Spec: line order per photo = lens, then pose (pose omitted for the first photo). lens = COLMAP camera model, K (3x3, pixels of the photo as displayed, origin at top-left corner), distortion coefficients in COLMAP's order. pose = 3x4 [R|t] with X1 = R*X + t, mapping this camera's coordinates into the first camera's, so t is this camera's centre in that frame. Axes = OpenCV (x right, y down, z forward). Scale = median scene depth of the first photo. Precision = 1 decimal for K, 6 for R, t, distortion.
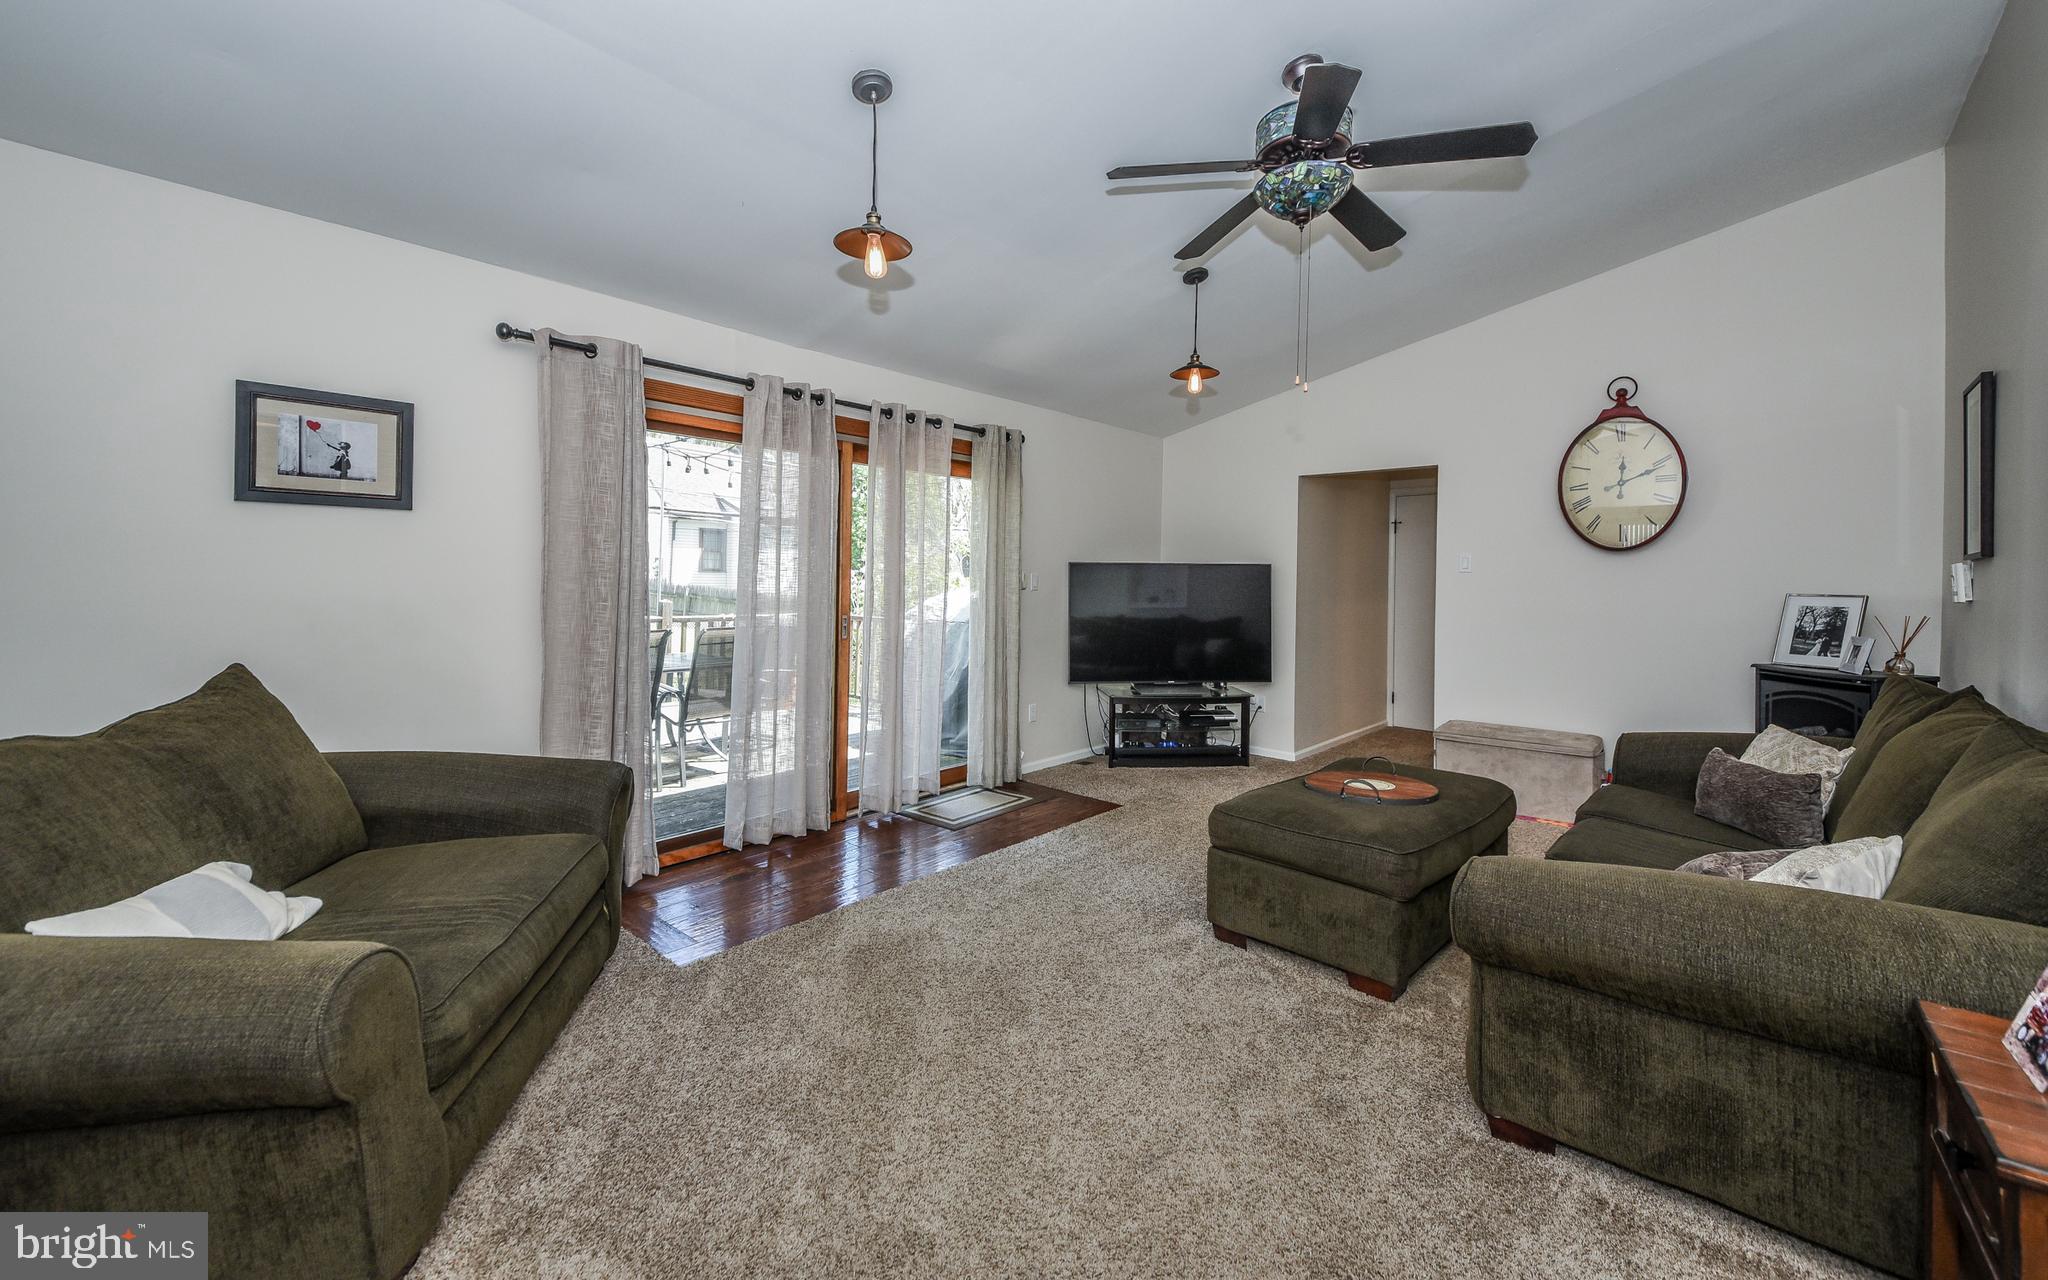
lens RADIAL K [[832.2, 0, 1028.6], [0, 832.2, 576.1], [0, 0, 1]] dist [0.065729, -0.000072]
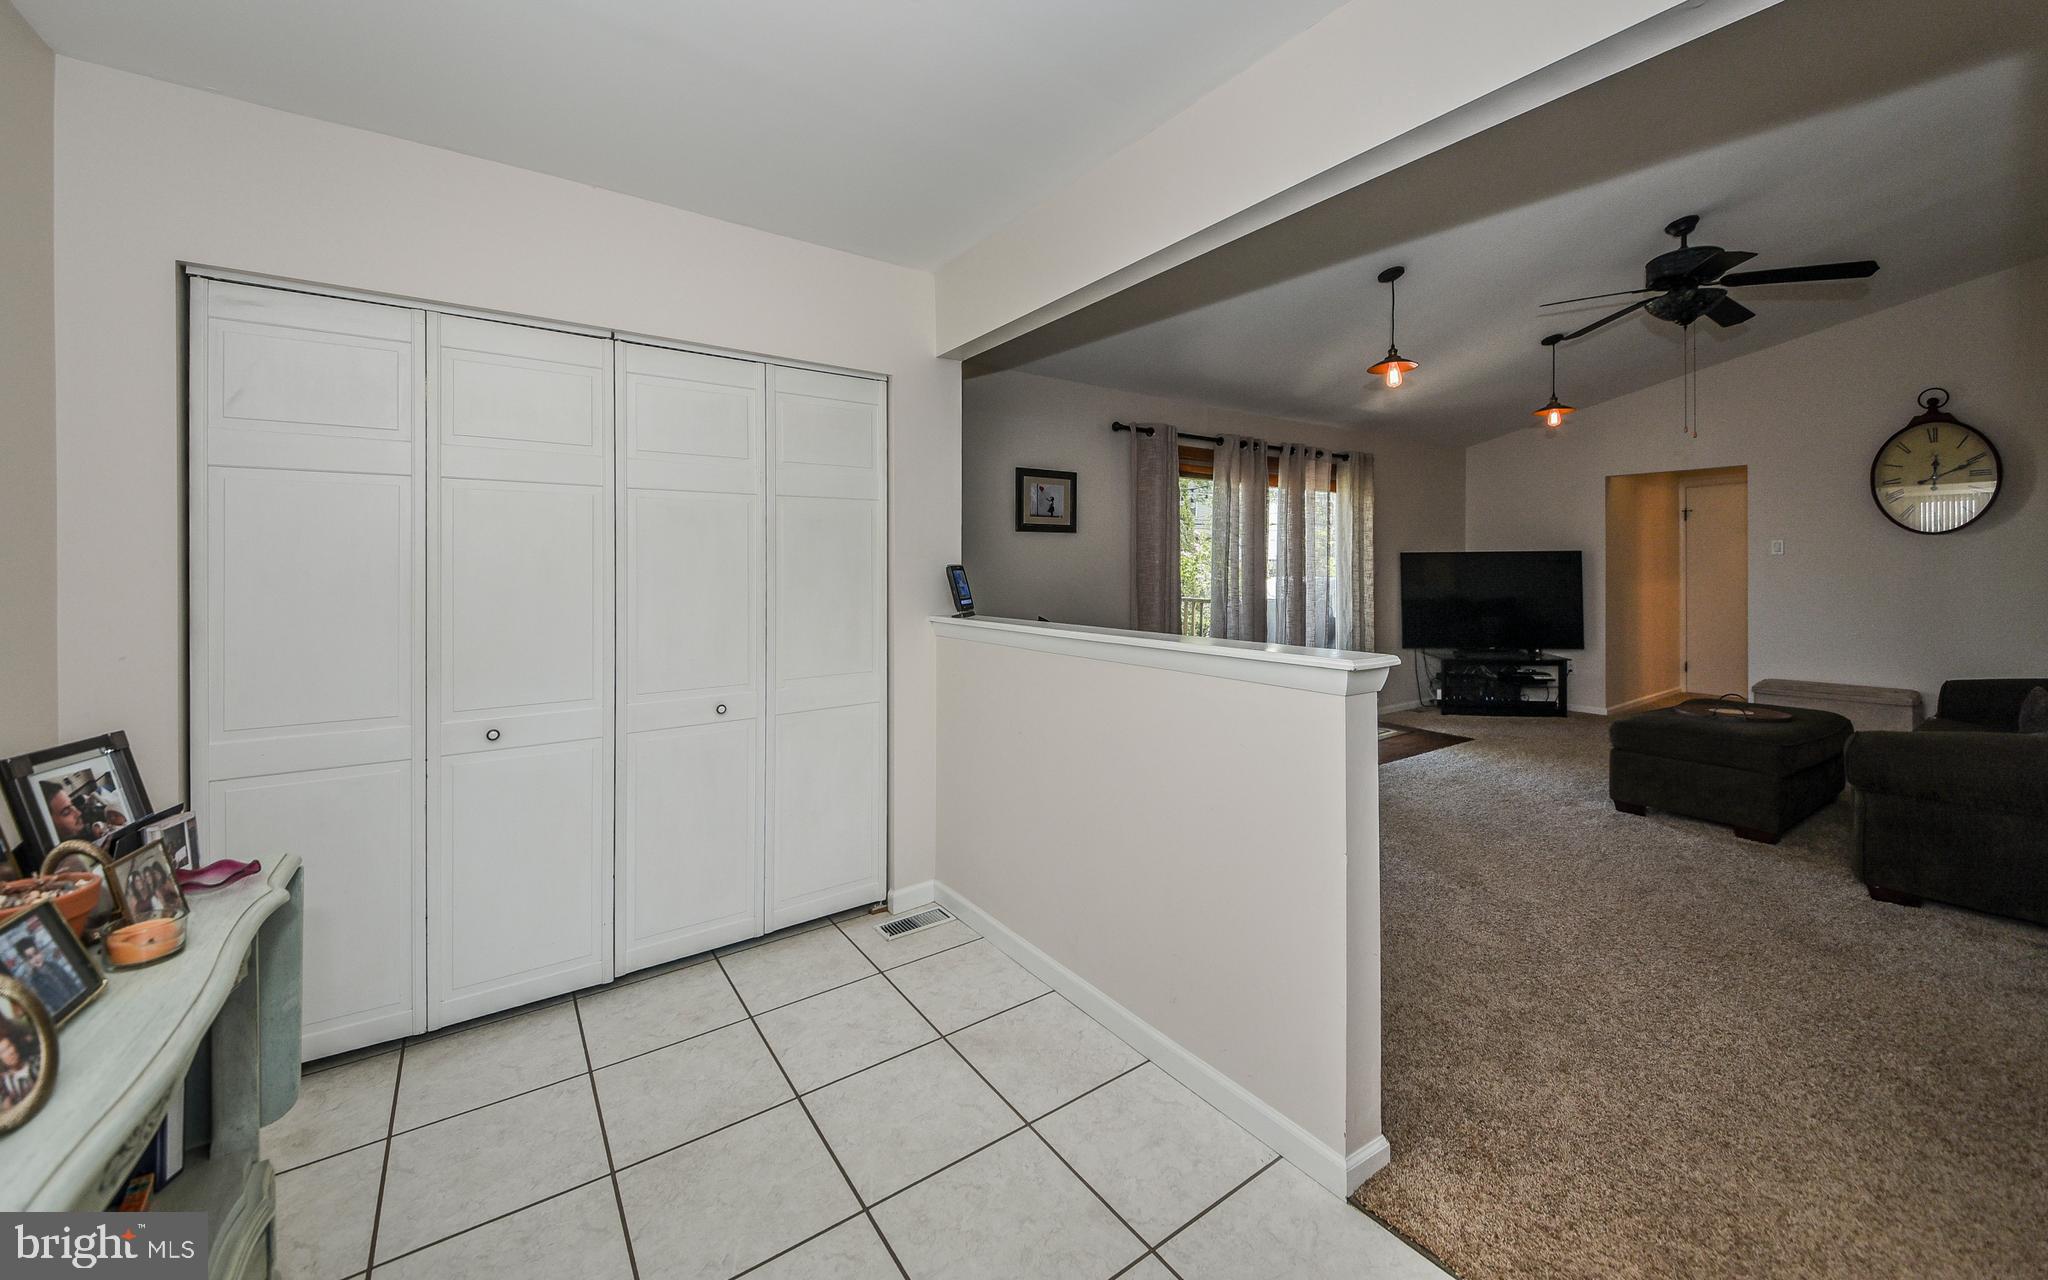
lens RADIAL K [[762.0, 0, 1016.3], [0, 762.0, 564.7], [0, 0, 1]] dist [-0.001117, -0.000271]
pose [[0.967526, -0.017071, -0.252194, -0.318333], [0.015964, 0.999852, -0.006437, -0.002356], [0.252266, 0.002202, 0.967655, -0.387652]]
